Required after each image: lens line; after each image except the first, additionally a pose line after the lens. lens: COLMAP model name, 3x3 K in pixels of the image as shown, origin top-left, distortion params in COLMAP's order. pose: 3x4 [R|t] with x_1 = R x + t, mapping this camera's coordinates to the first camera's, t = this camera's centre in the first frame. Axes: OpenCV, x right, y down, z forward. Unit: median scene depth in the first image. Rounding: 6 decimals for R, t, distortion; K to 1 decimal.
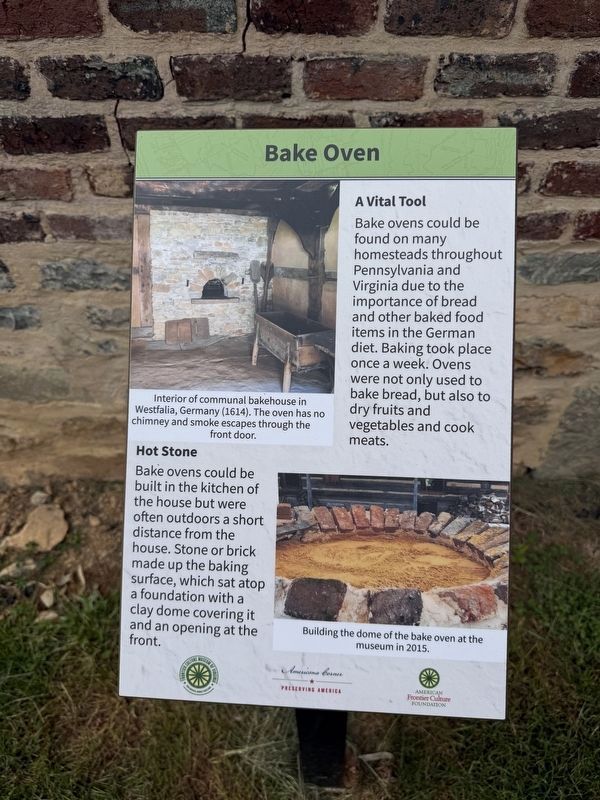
lens RADIAL K [[589.3, 0, 296.0], [0, 589.3, 402.1], [0, 0, 1]] dist [0.041379, -0.061787]
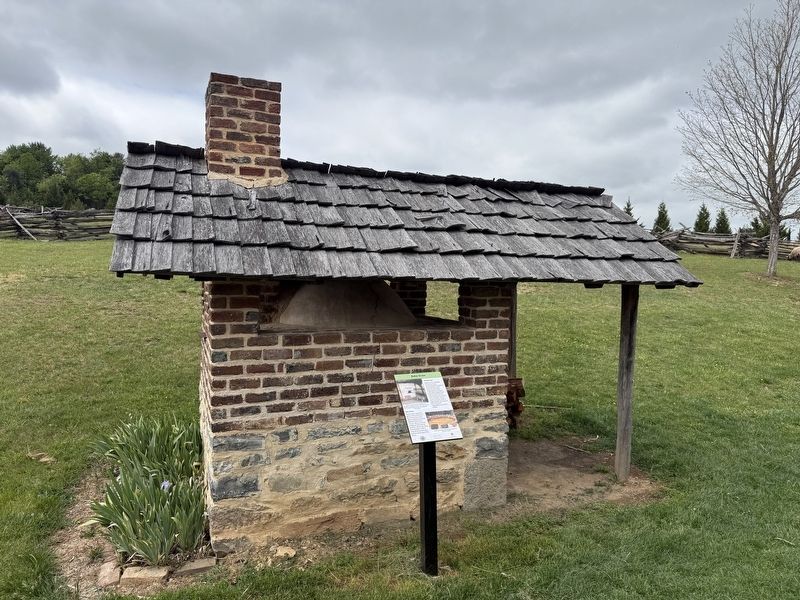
lens RADIAL K [[589.3, 0, 399.1], [0, 589.3, 299.1], [0, 0, 1]] dist [0.041379, -0.061787]
pose [[0.924332, -0.001830, 0.381586, -1.545778], [0.250273, 0.757774, -0.602613, 1.678993], [-0.288053, 0.652515, 0.700892, -2.453823]]
